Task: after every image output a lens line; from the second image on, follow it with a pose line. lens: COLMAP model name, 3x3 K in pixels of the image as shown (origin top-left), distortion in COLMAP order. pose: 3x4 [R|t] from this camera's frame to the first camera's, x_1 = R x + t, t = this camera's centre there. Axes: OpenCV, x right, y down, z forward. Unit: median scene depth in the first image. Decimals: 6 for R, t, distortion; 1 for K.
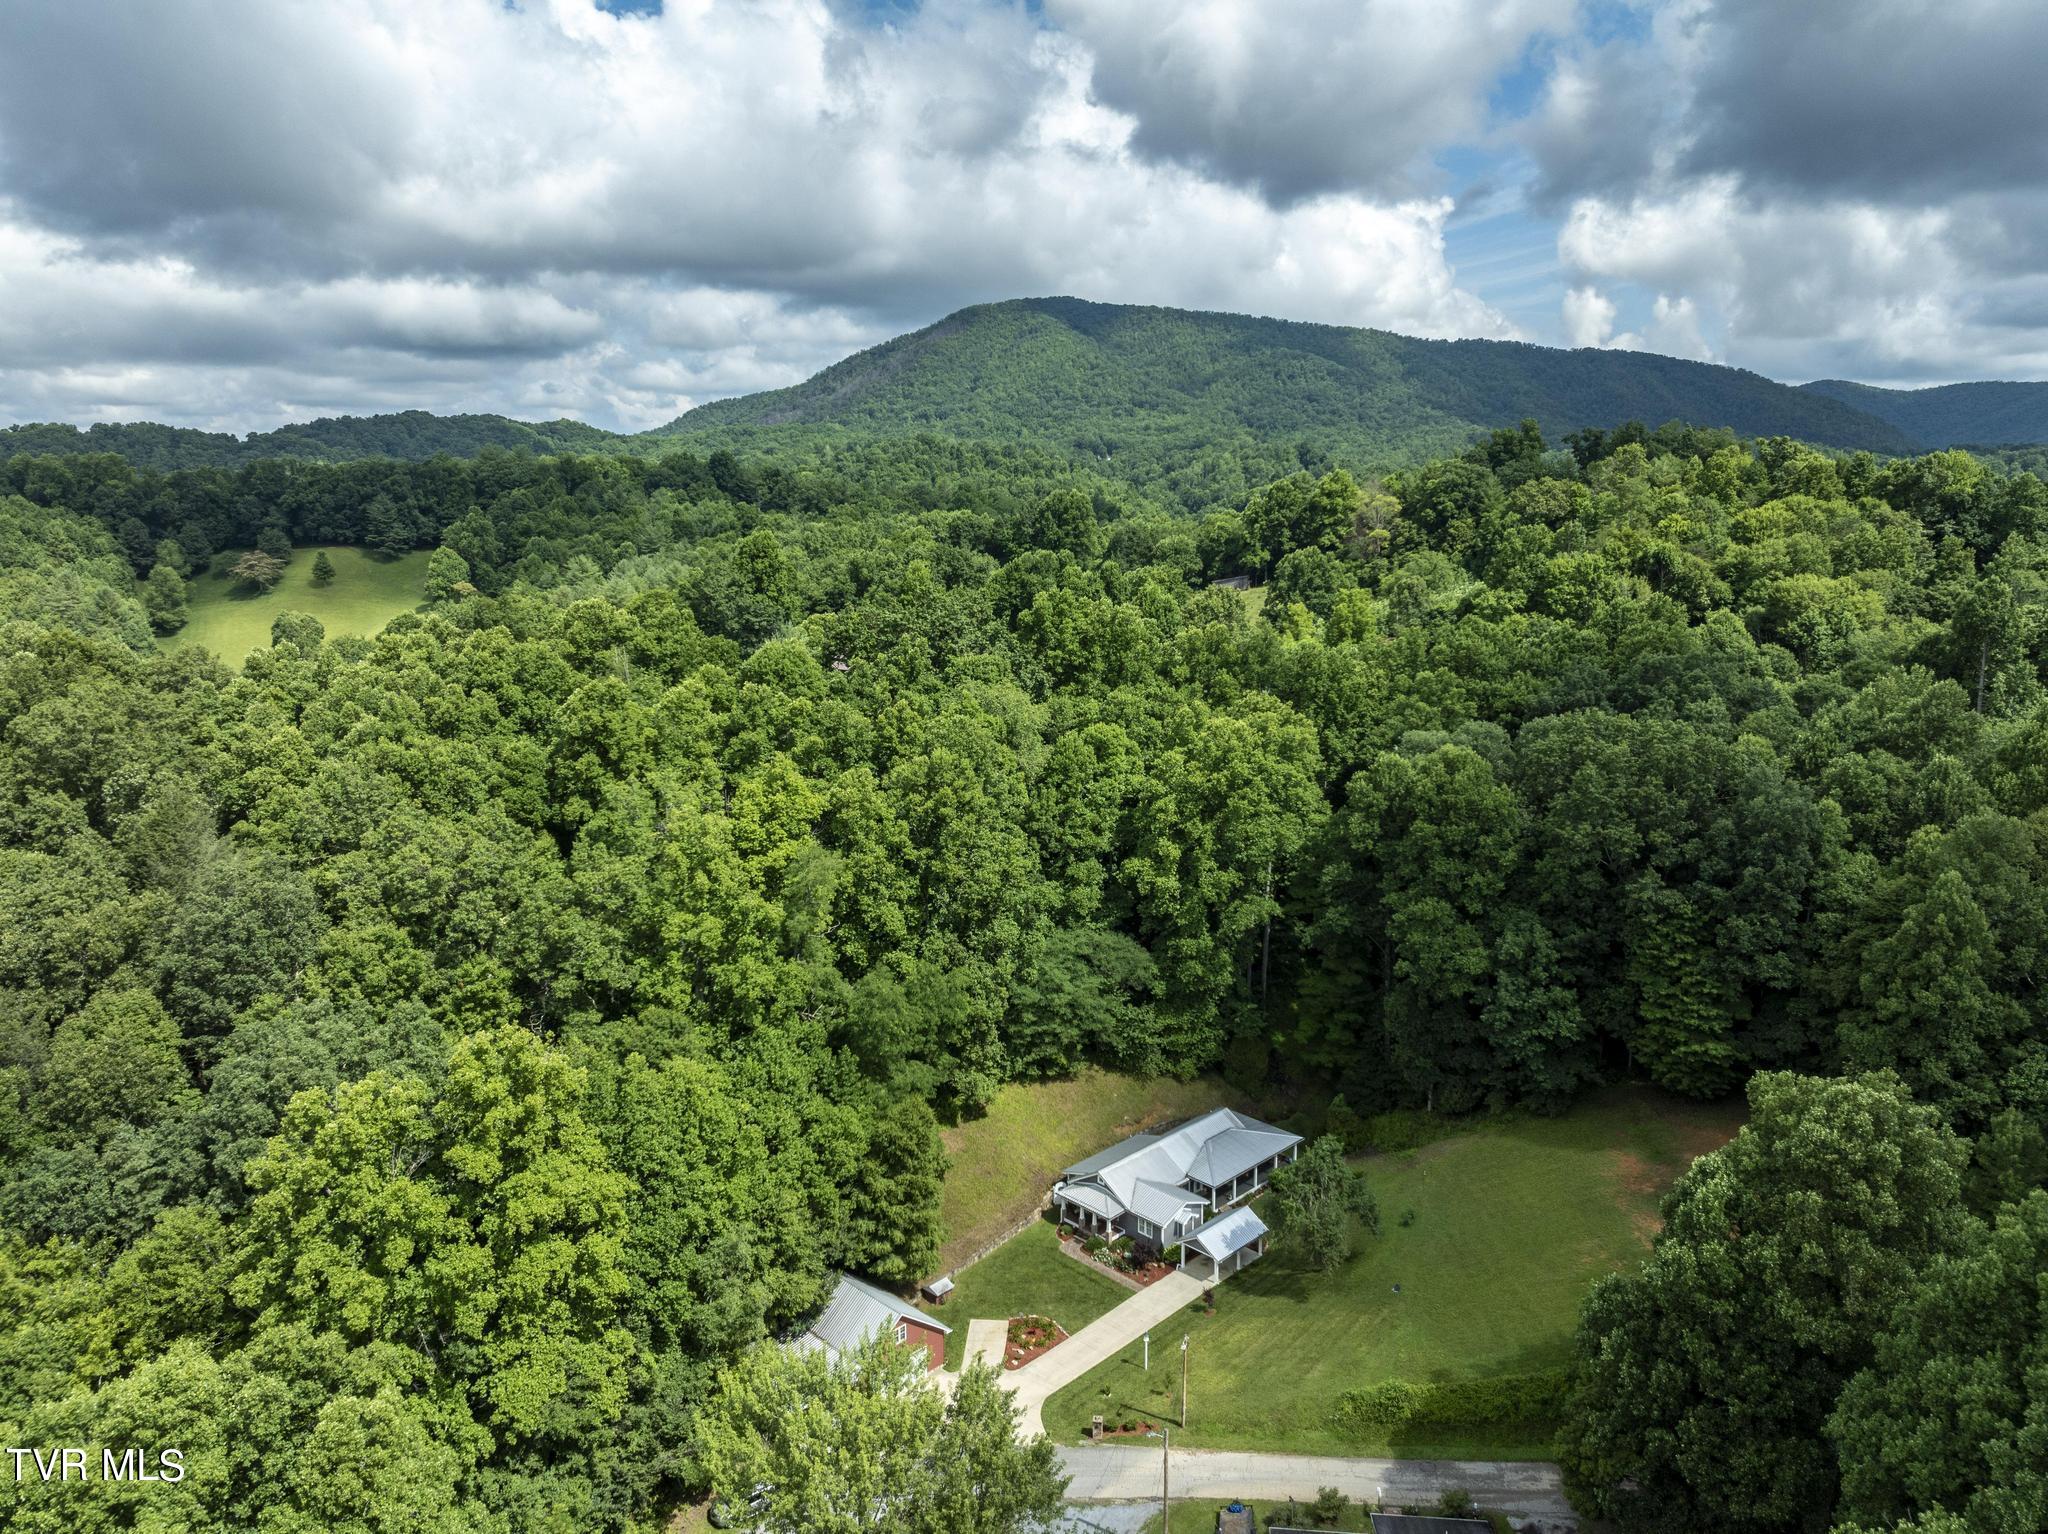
lens RADIAL K [[1463.1, 0, 1032.3], [0, 1463.1, 727.7], [0, 0, 1]] dist [-0.009570, -0.053553]
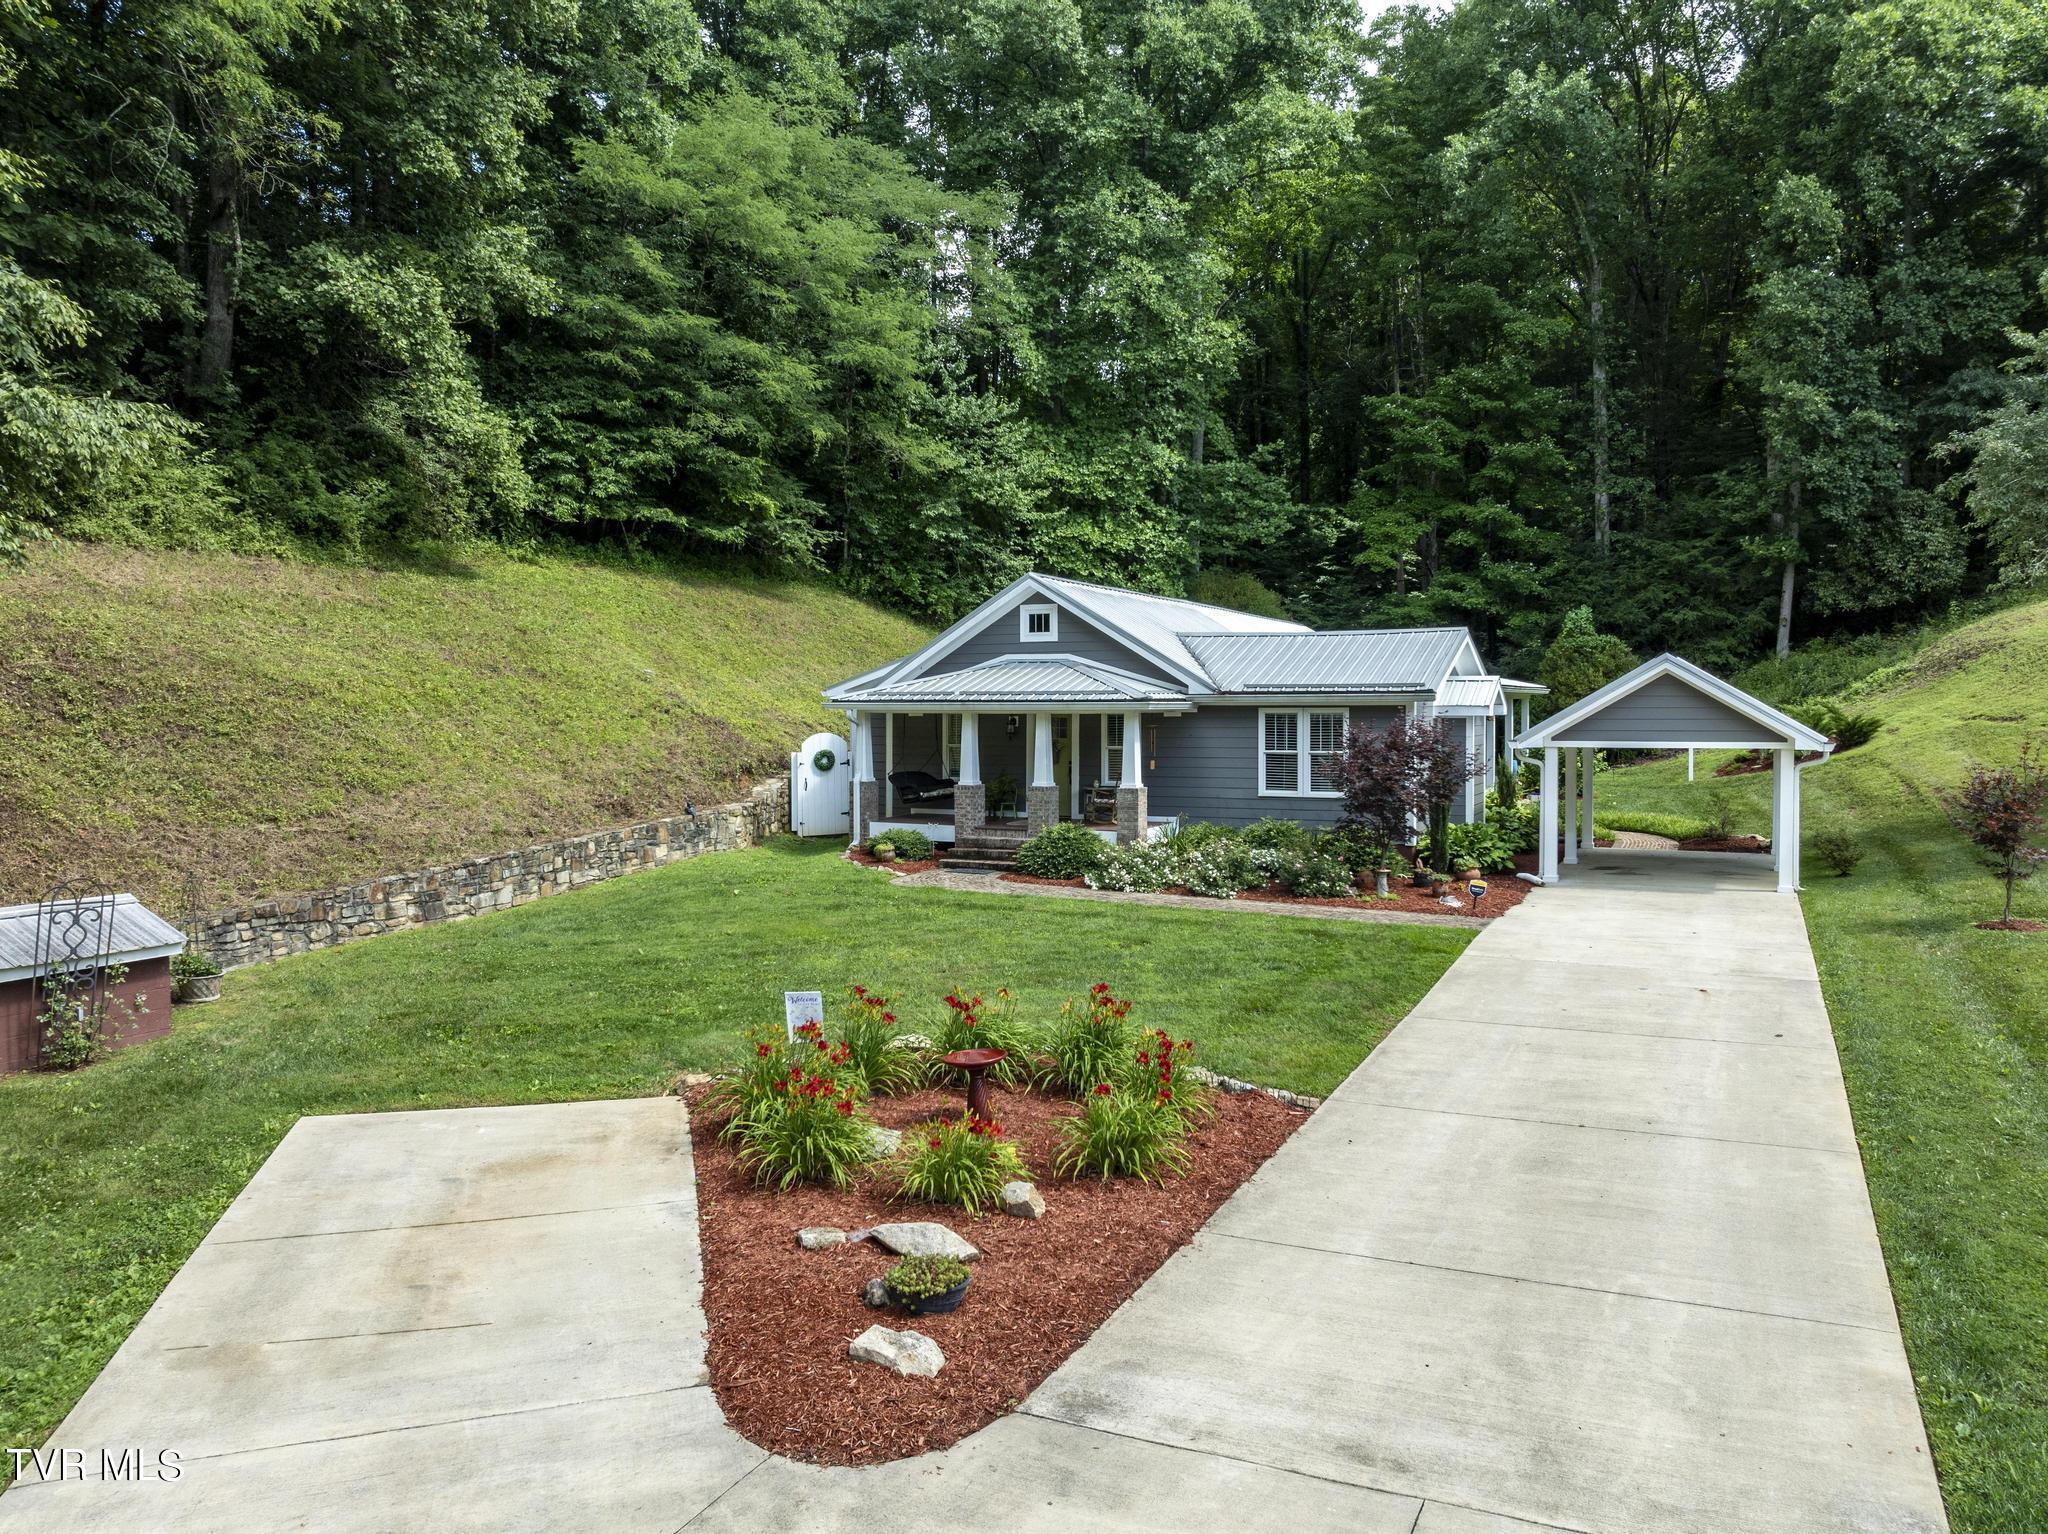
lens RADIAL K [[1463.1, 0, 1032.3], [0, 1463.1, 727.7], [0, 0, 1]] dist [-0.009570, -0.053553]
pose [[0.943097, 0.007577, 0.332431, -0.027516], [0.049273, 0.985519, -0.162249, 0.363585], [-0.328846, 0.169397, 0.929067, 0.805454]]
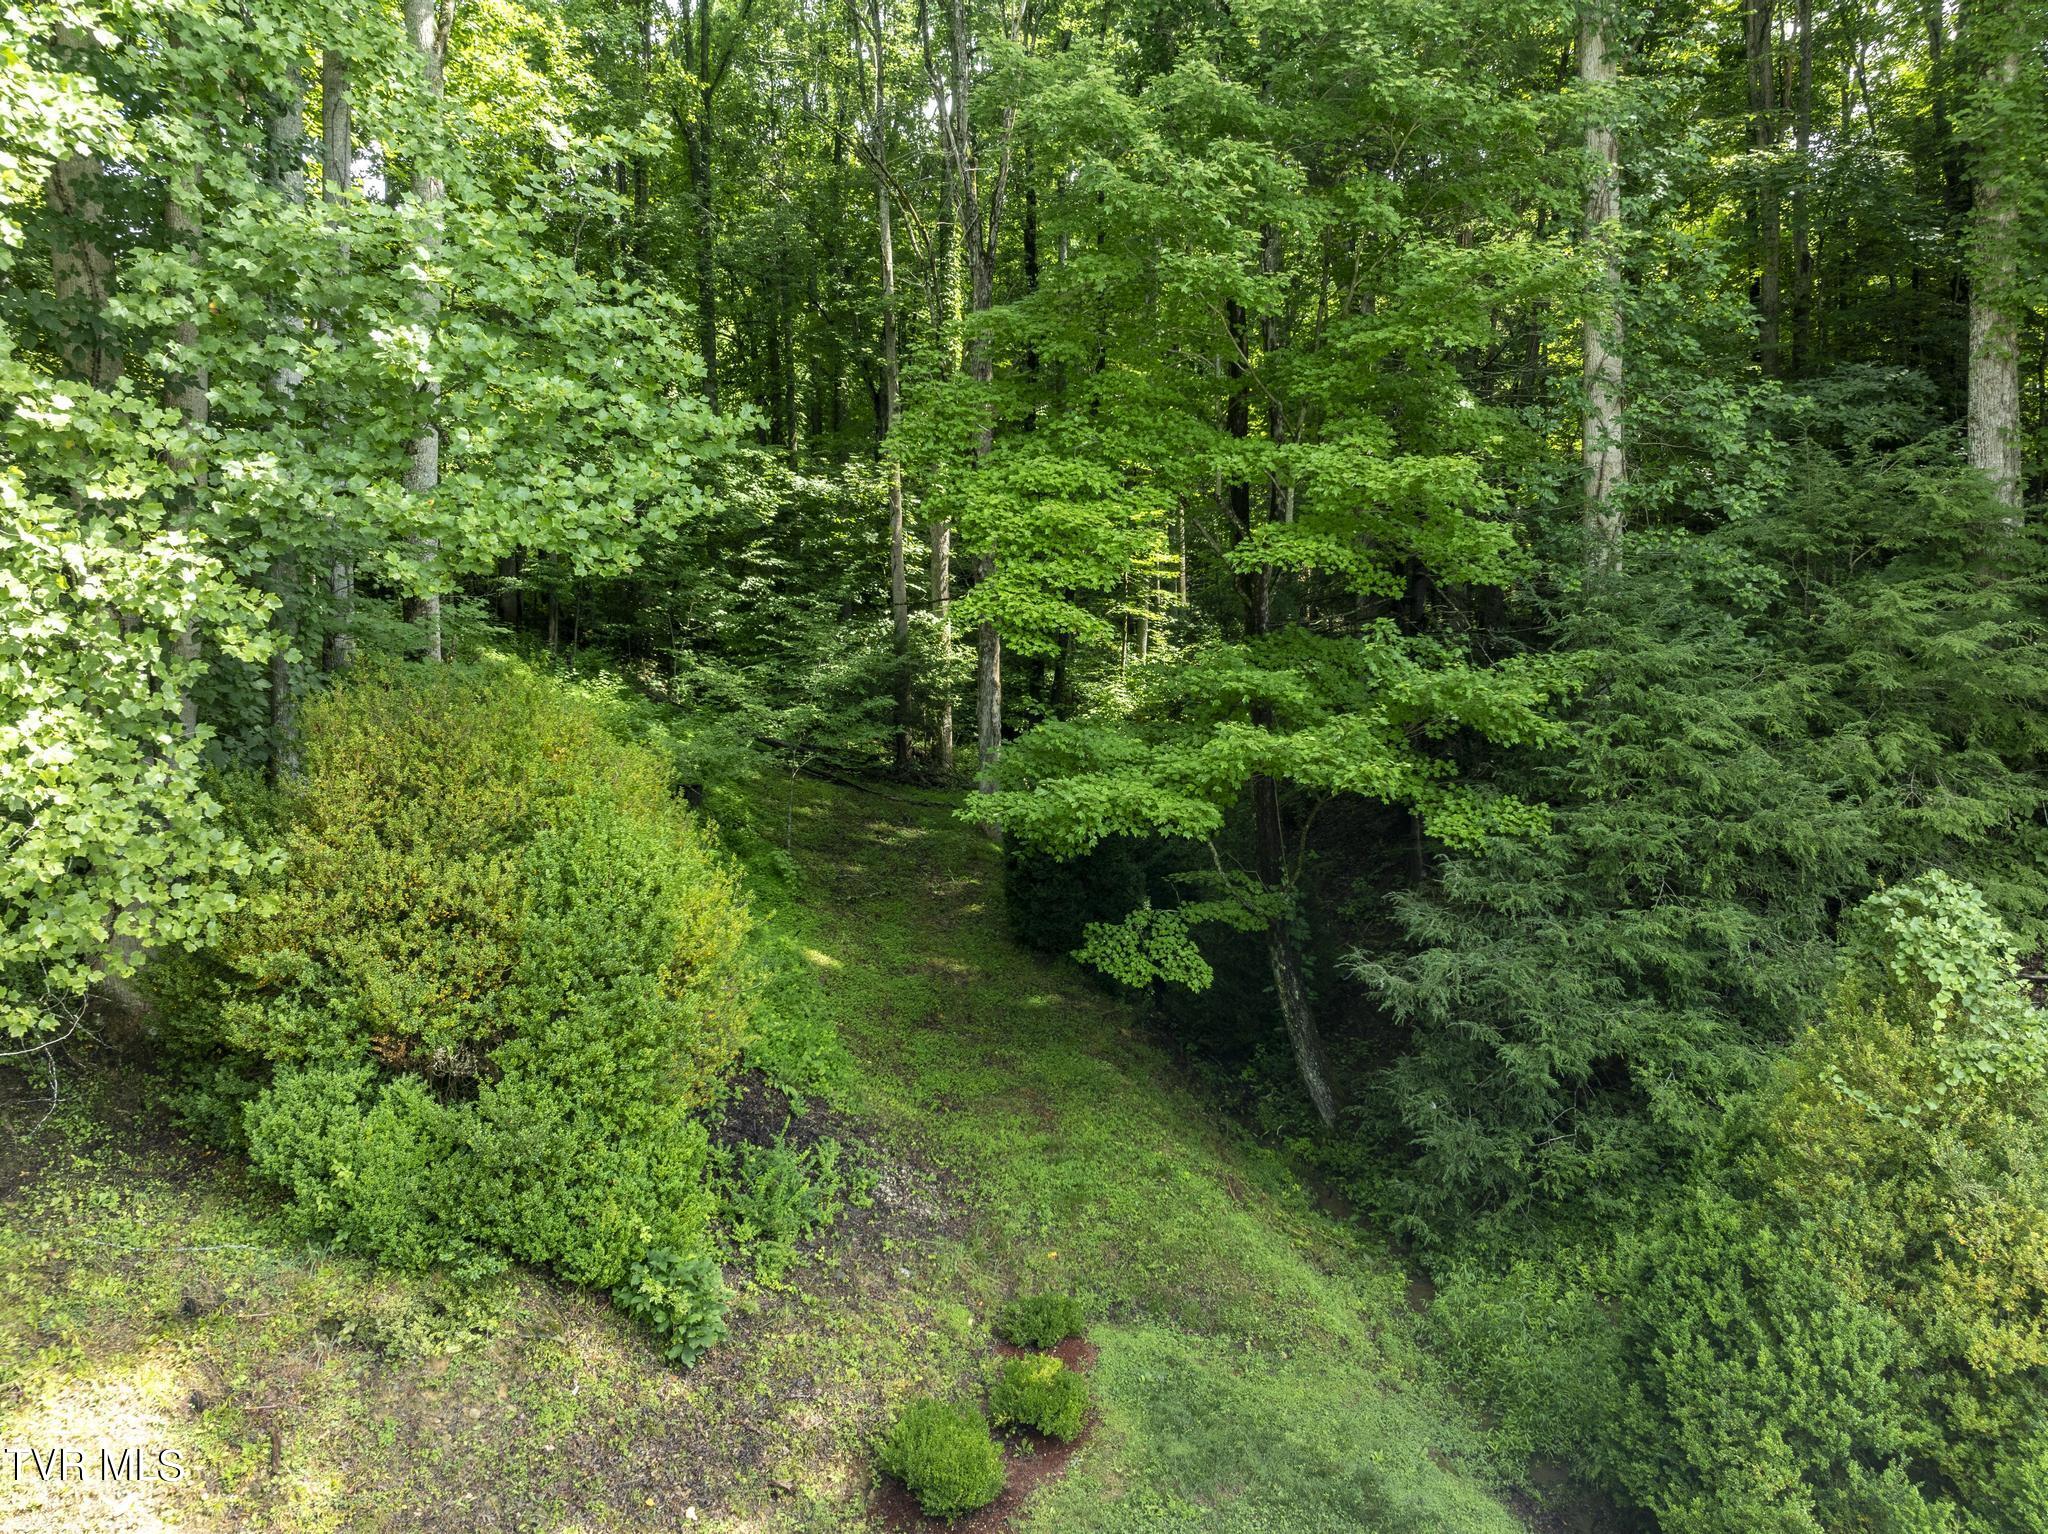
lens RADIAL K [[1463.1, 0, 1032.3], [0, 1463.1, 727.7], [0, 0, 1]] dist [-0.009570, -0.053553]
pose [[0.736356, -0.028225, 0.676006, 0.131765], [0.125891, 0.987398, -0.095903, 0.269261], [-0.664780, 0.155722, 0.730629, 1.078463]]
